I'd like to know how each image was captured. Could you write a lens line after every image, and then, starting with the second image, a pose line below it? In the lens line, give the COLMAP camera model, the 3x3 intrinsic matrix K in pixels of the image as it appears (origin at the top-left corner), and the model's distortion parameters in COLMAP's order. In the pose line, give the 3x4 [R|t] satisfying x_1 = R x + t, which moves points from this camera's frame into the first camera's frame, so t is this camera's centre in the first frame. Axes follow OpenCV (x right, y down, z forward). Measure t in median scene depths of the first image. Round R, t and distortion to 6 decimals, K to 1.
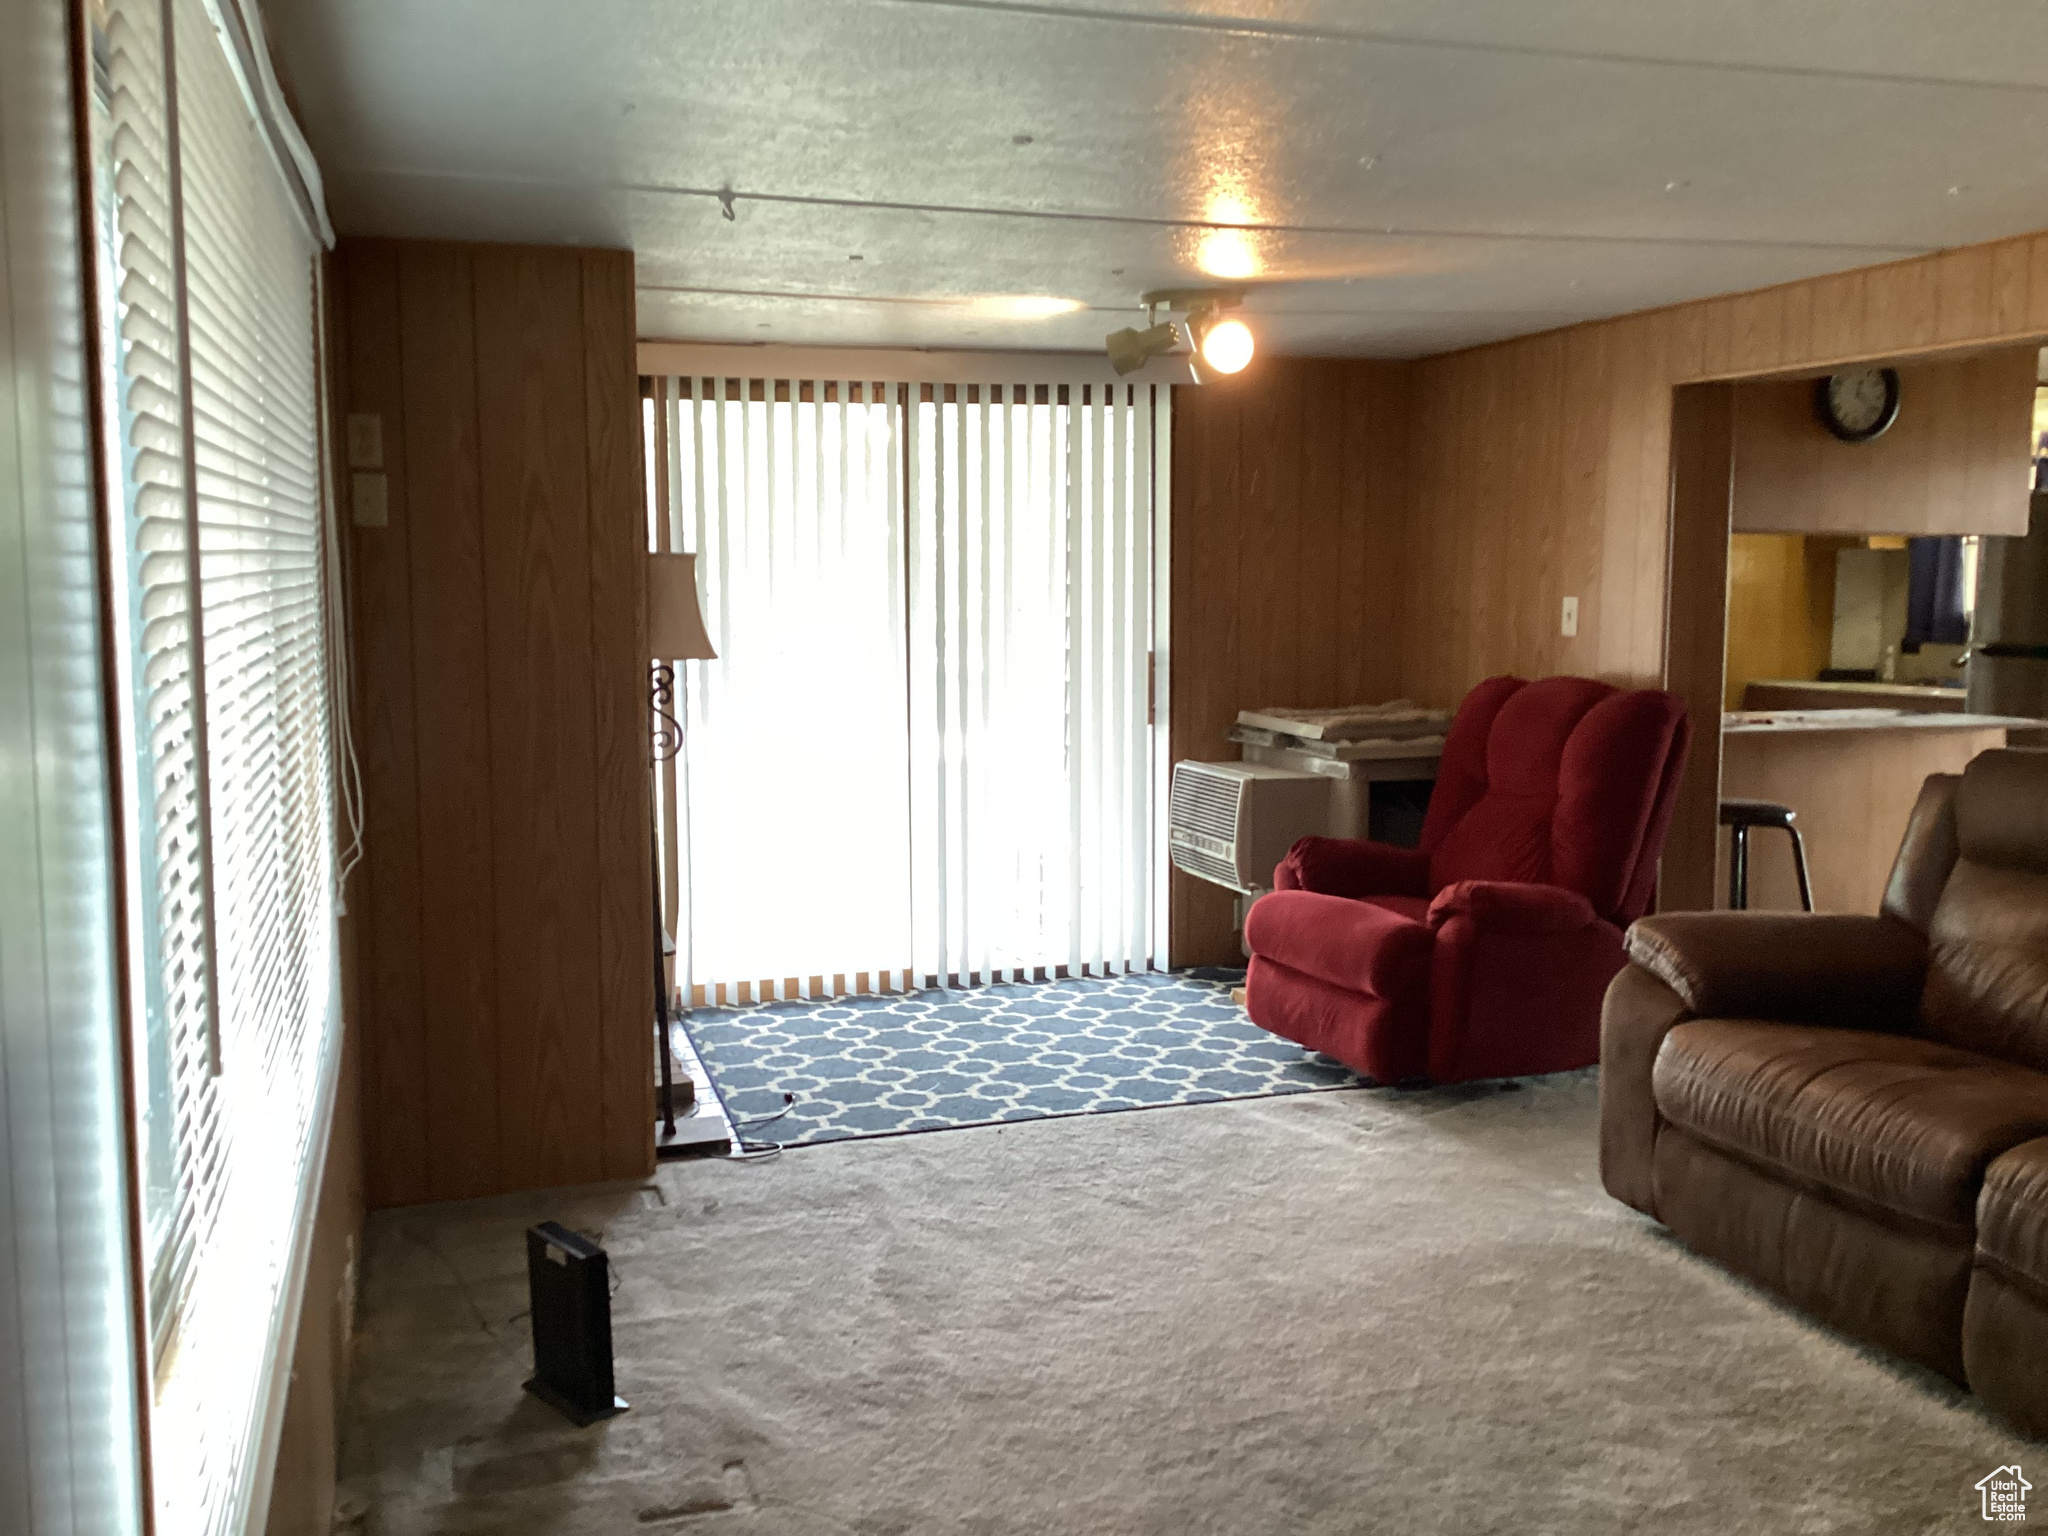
lens RADIAL K [[1847.3, 0, 1017.2], [0, 1847.3, 761.6], [0, 0, 1]] dist [0.085394, -0.148092]
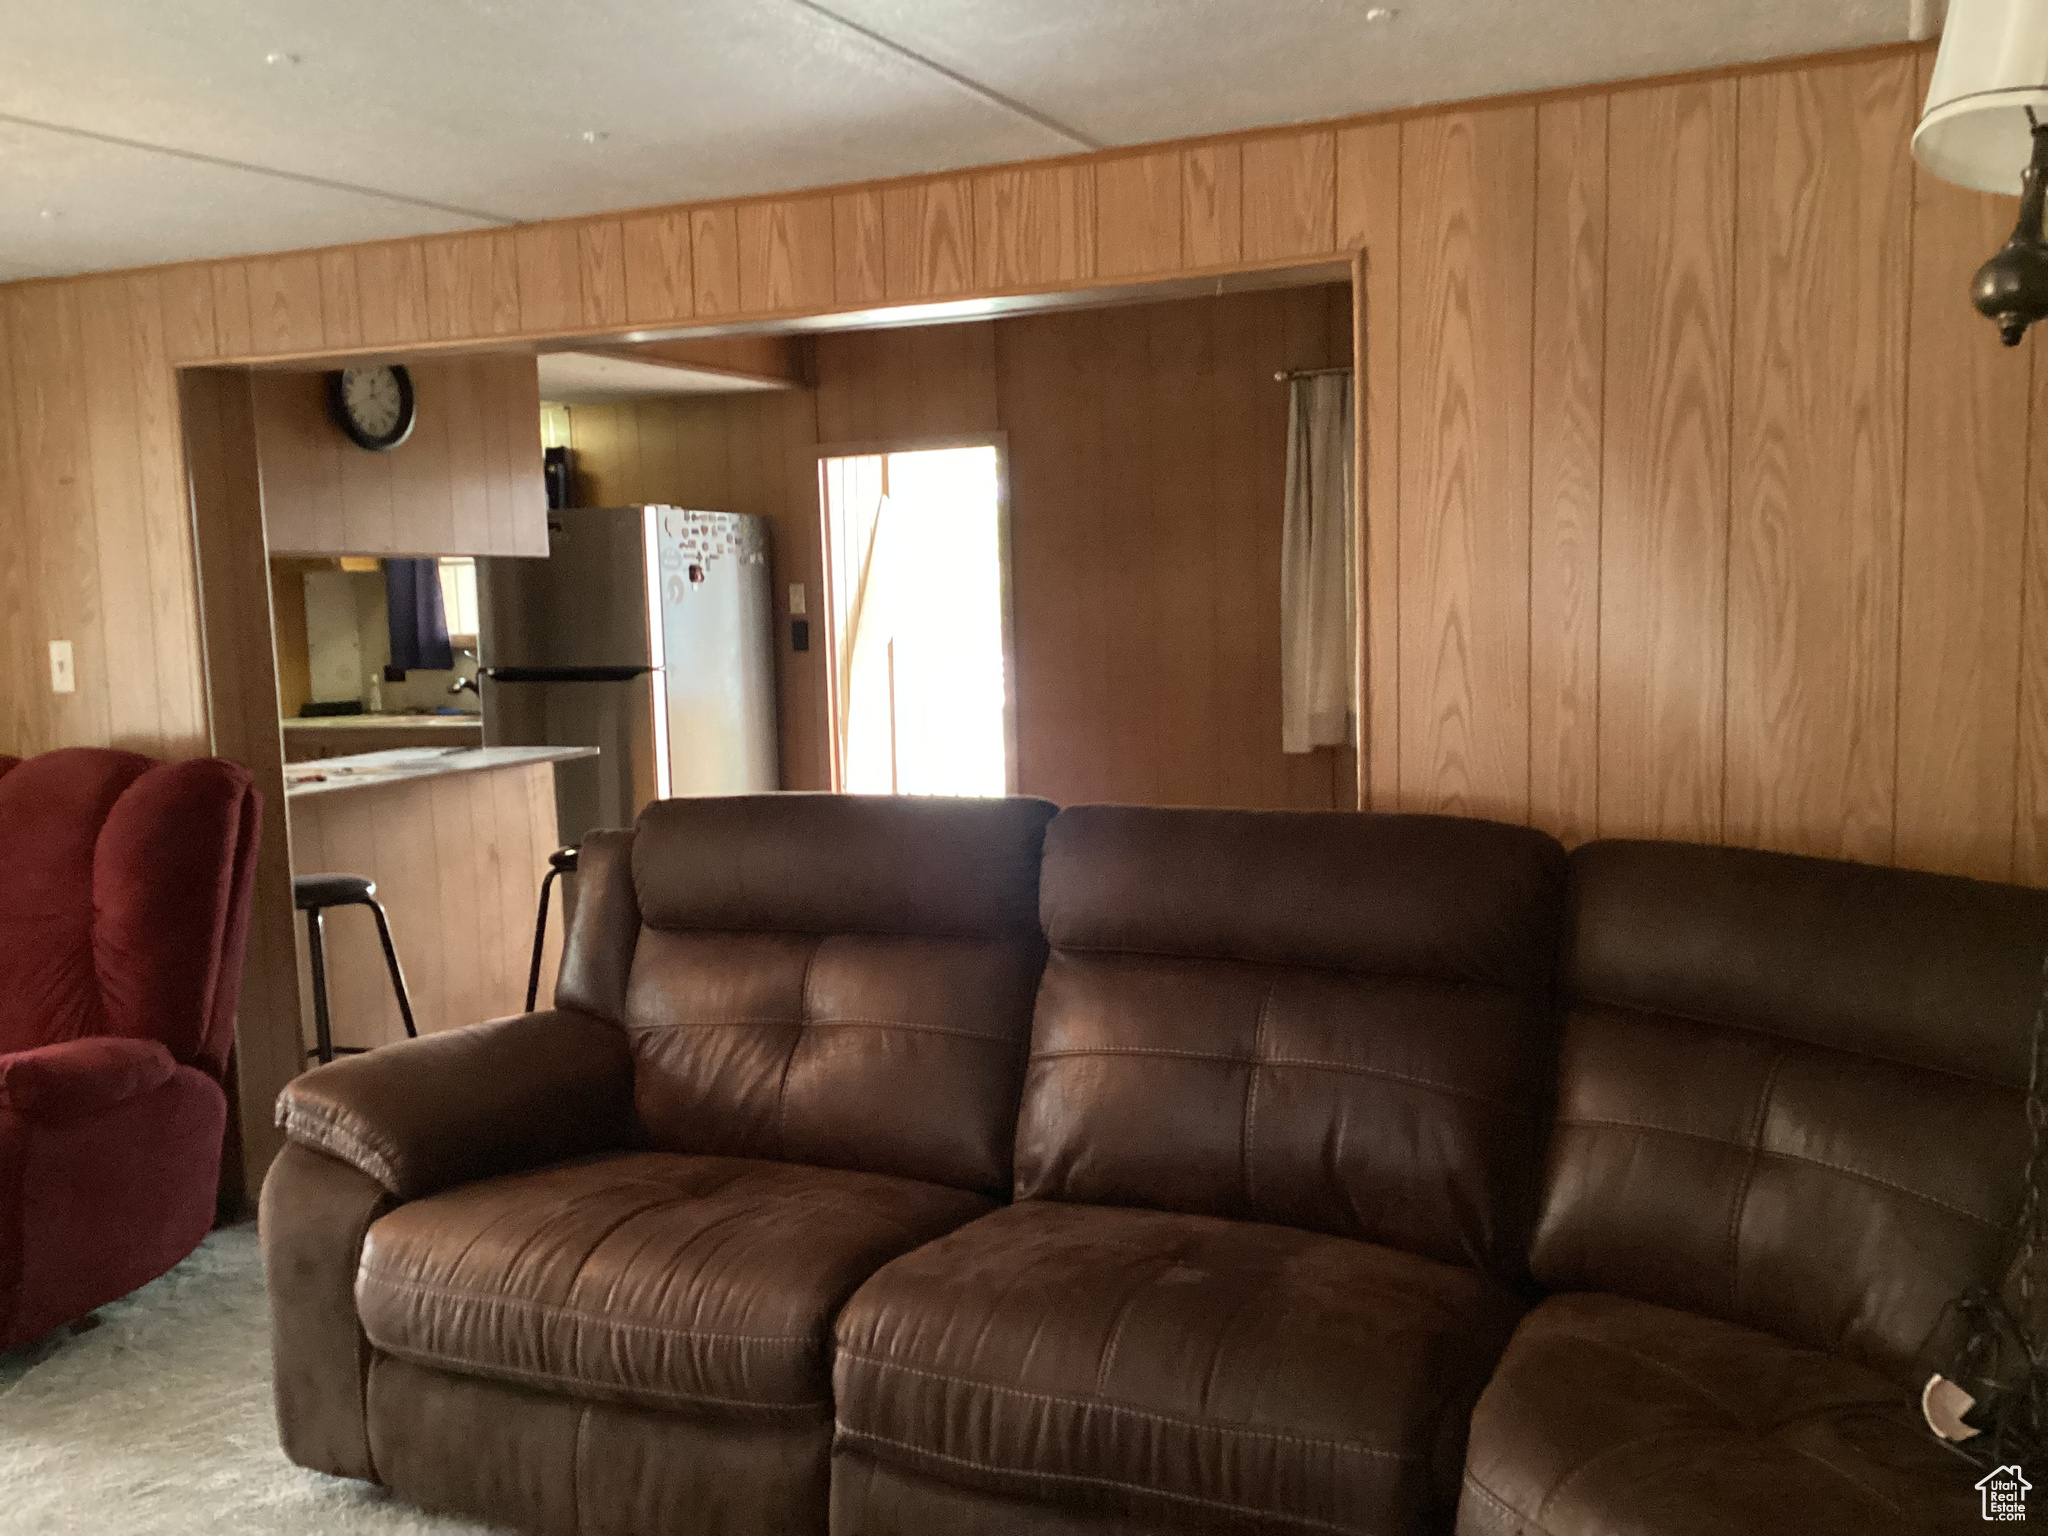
lens RADIAL K [[1847.3, 0, 1022.1], [0, 1847.3, 771.2], [0, 0, 1]] dist [0.085394, -0.148092]
pose [[0.677151, -0.098585, 0.729210, 0.003434], [0.103422, 0.993899, 0.038331, -0.030066], [-0.728540, 0.049461, 0.683216, 0.240975]]
